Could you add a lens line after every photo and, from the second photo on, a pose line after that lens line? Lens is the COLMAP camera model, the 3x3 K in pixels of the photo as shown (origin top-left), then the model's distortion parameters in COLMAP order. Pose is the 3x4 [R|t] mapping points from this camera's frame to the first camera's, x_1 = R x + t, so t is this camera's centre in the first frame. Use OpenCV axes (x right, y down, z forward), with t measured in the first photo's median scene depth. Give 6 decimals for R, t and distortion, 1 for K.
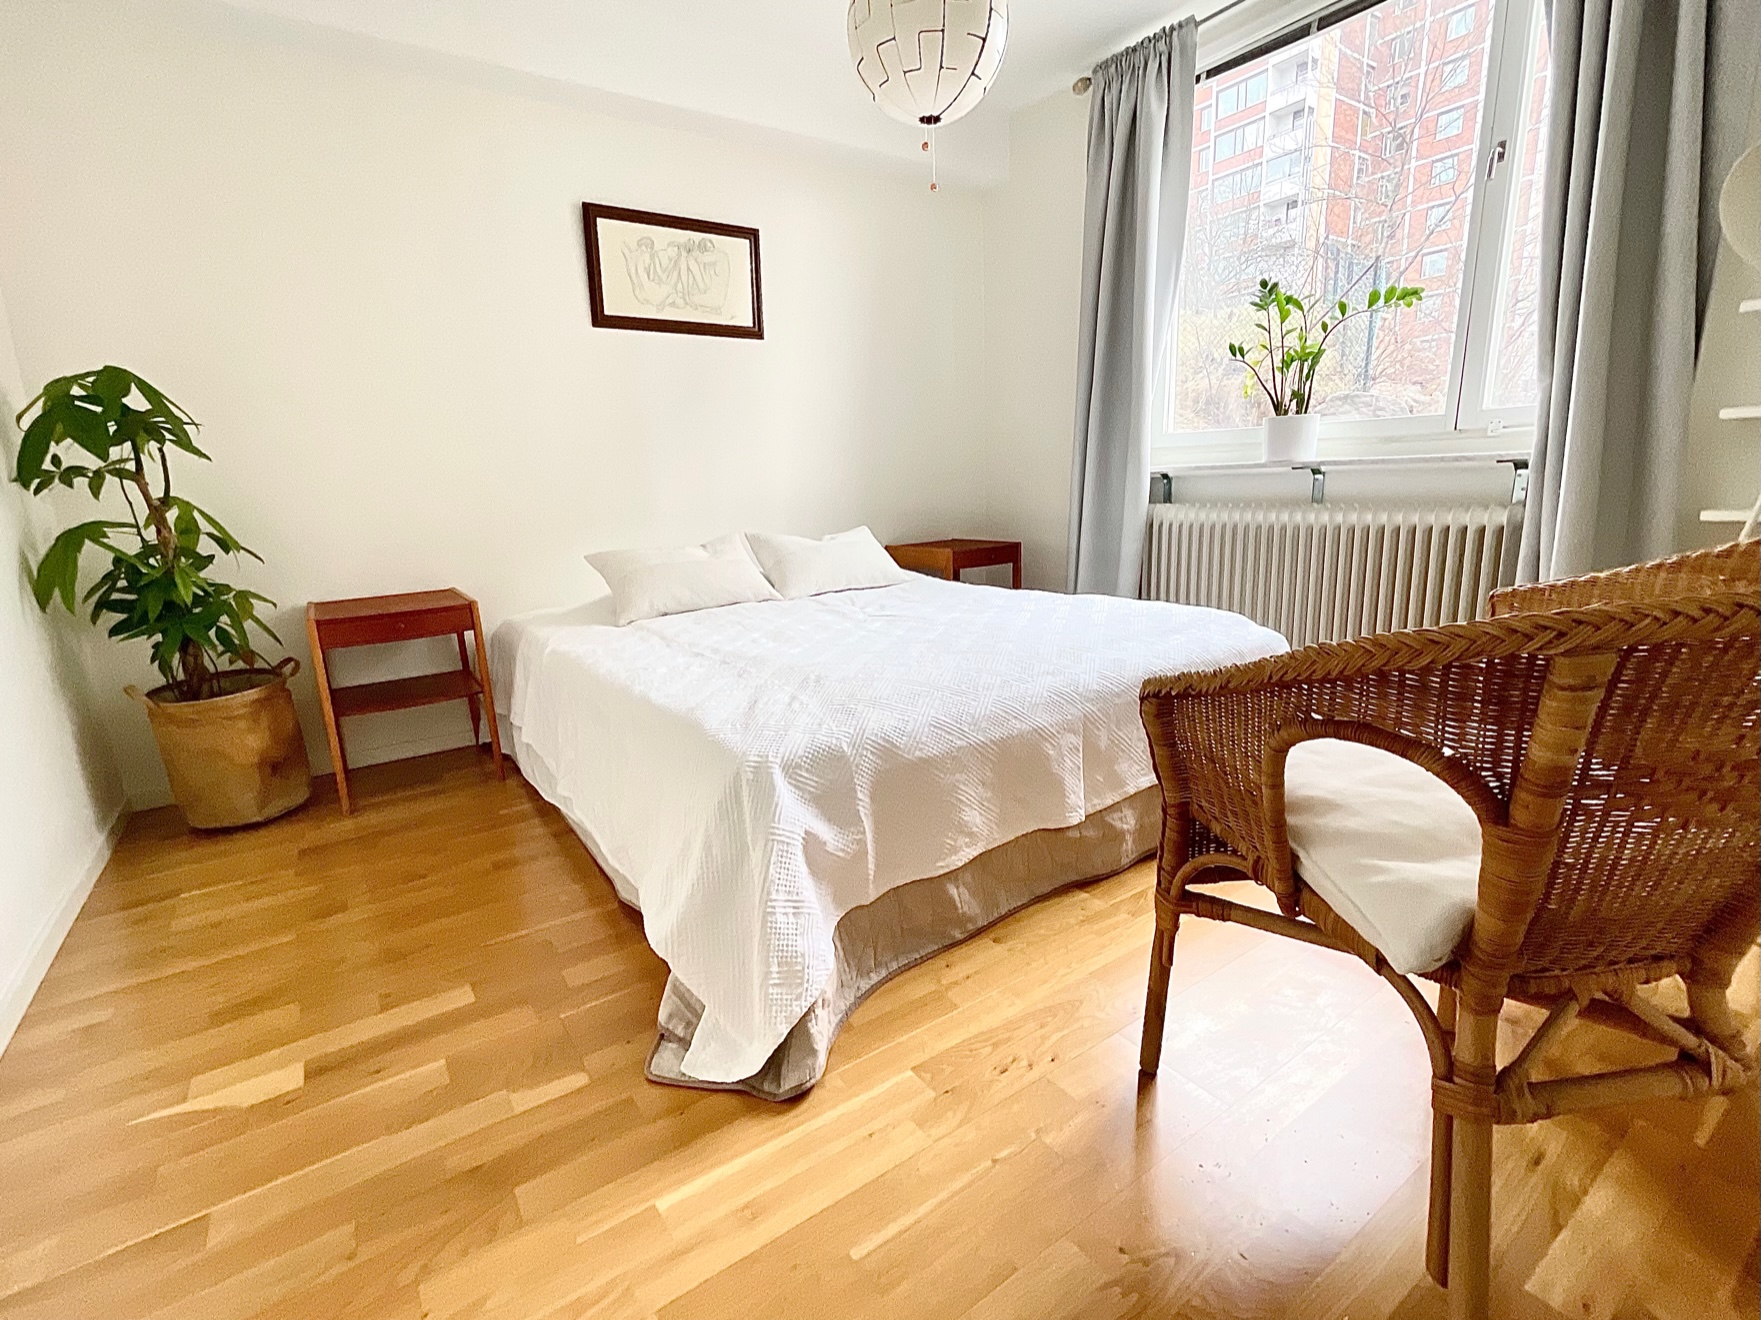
lens RADIAL K [[829.6, 0, 880.5], [0, 829.6, 660.0], [0, 0, 1]] dist [-0.011855, 0.000093]
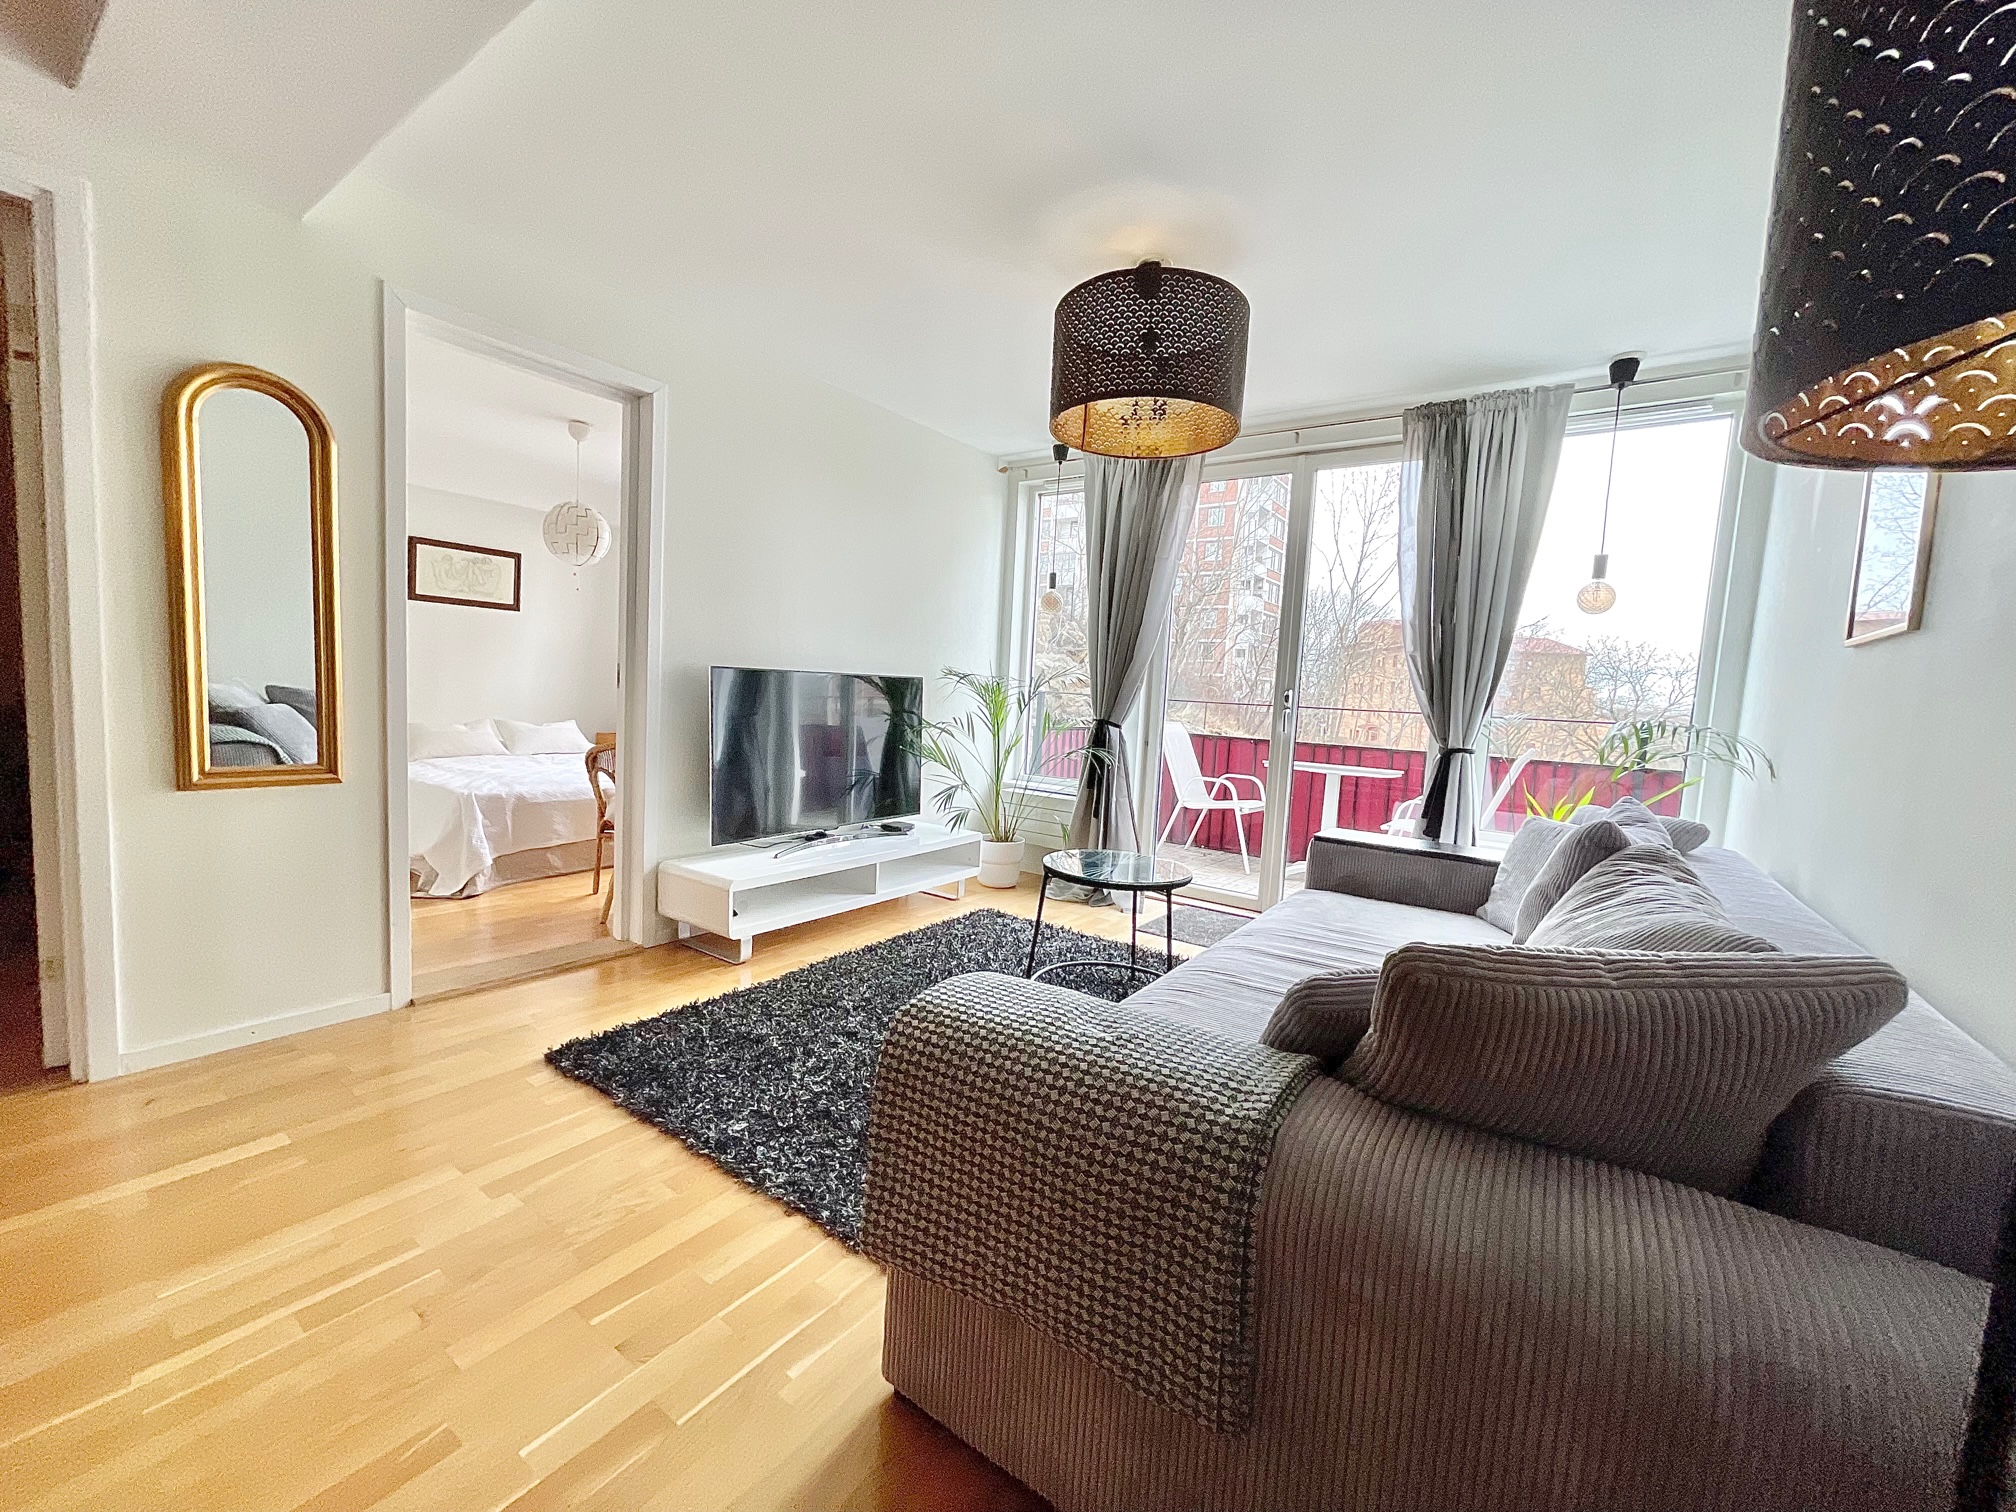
lens RADIAL K [[815.6, 0, 1008.0], [0, 815.6, 756.0], [0, 0, 1]] dist [-0.000678, -0.000046]
pose [[0.937619, 0.063052, 0.341898, 0.301513], [-0.017523, 0.990738, -0.134654, 0.155655], [-0.347221, 0.120263, 0.930040, -1.094852]]
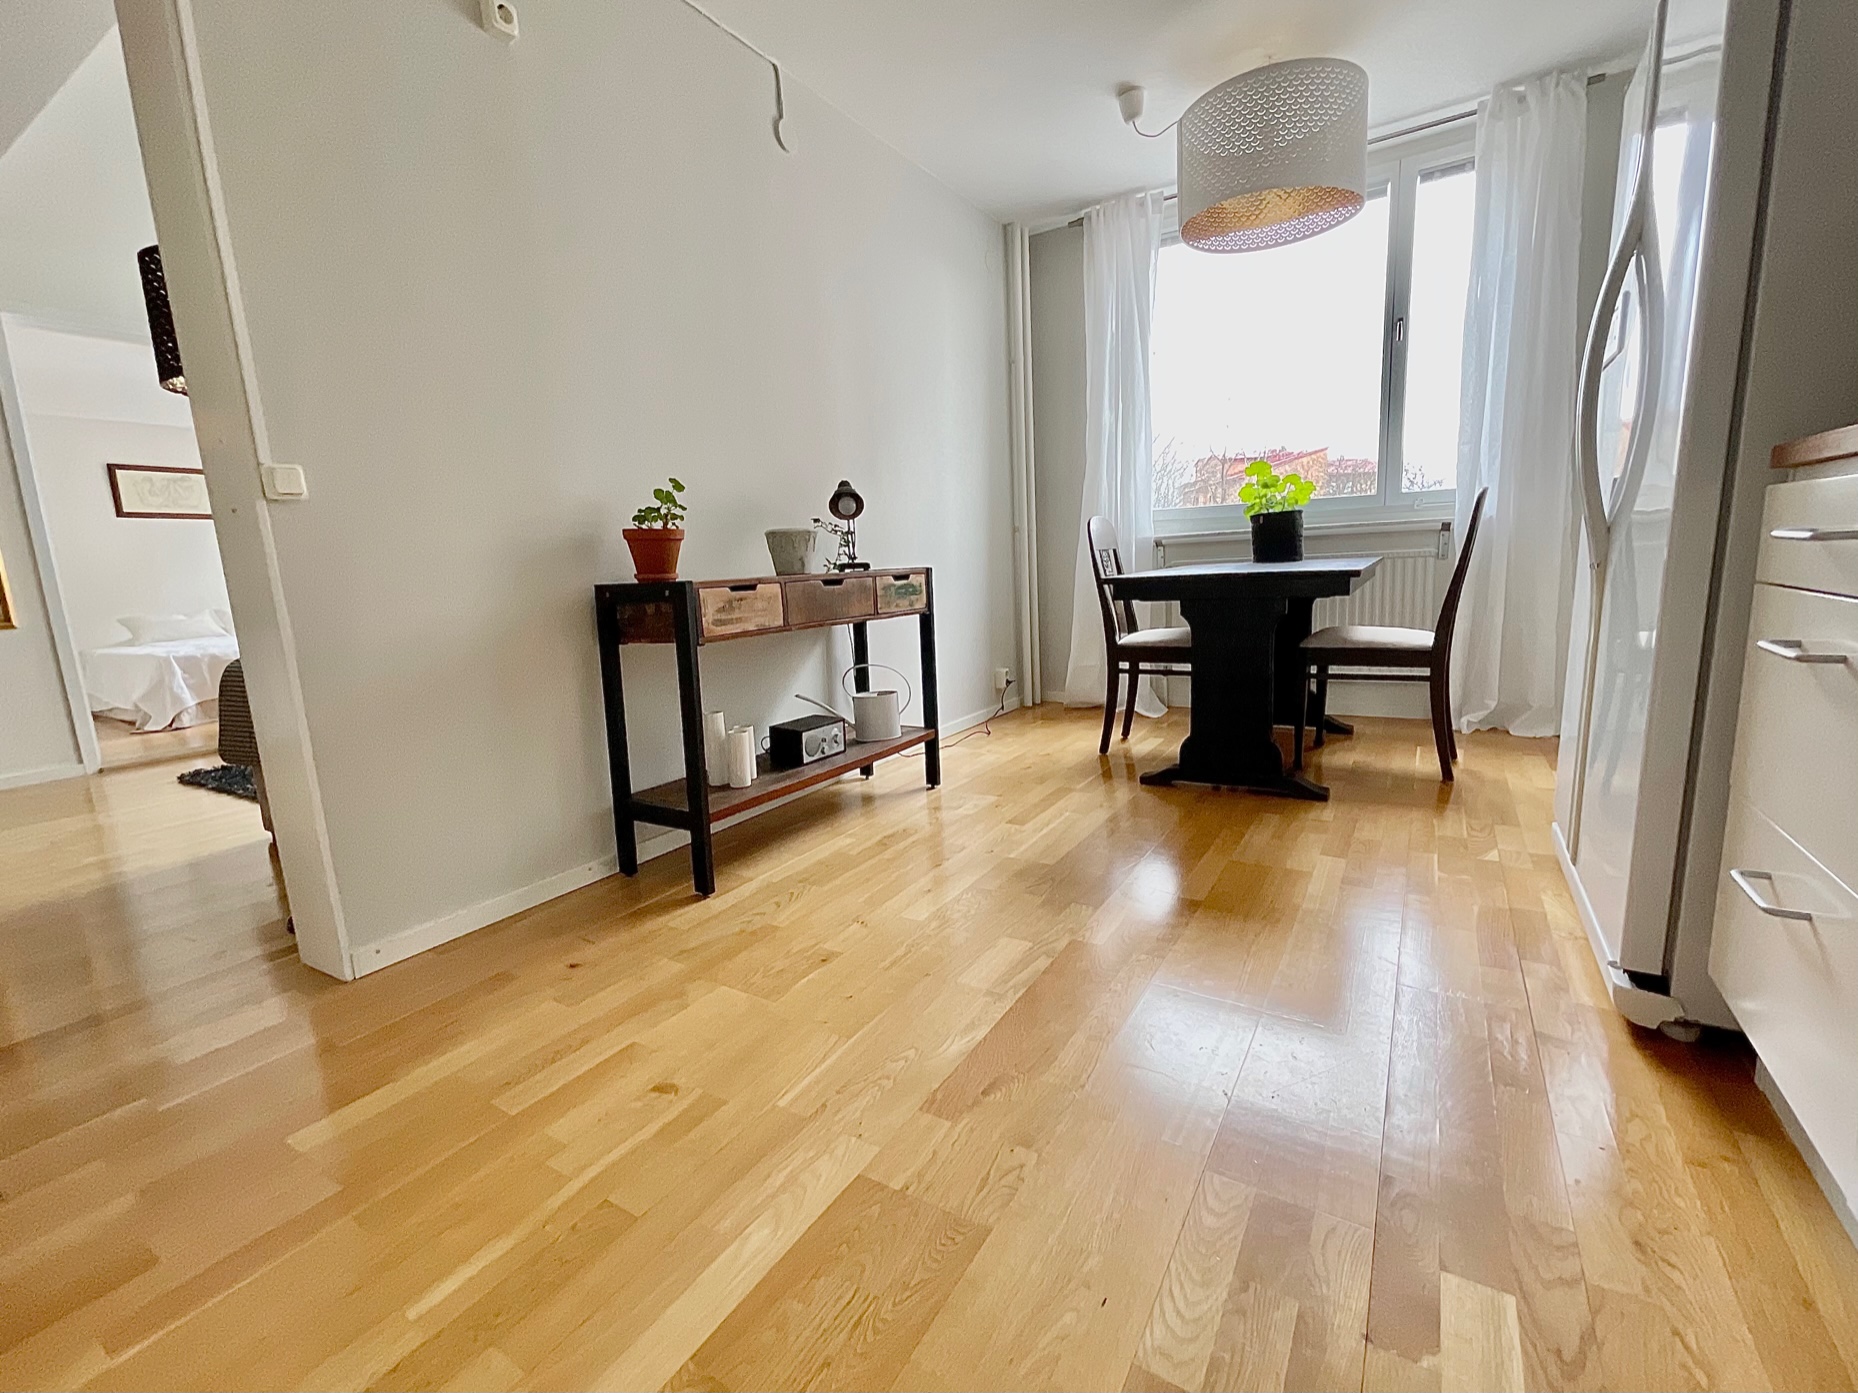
lens RADIAL K [[796.9, 0, 929.0], [0, 796.9, 696.5], [0, 0, 1]] dist [0.000906, 0.000185]
pose [[0.910347, -0.068544, 0.408130, 0.725743], [0.097095, 0.994037, -0.049628, 0.385920], [-0.402294, 0.084806, 0.911574, -1.773876]]
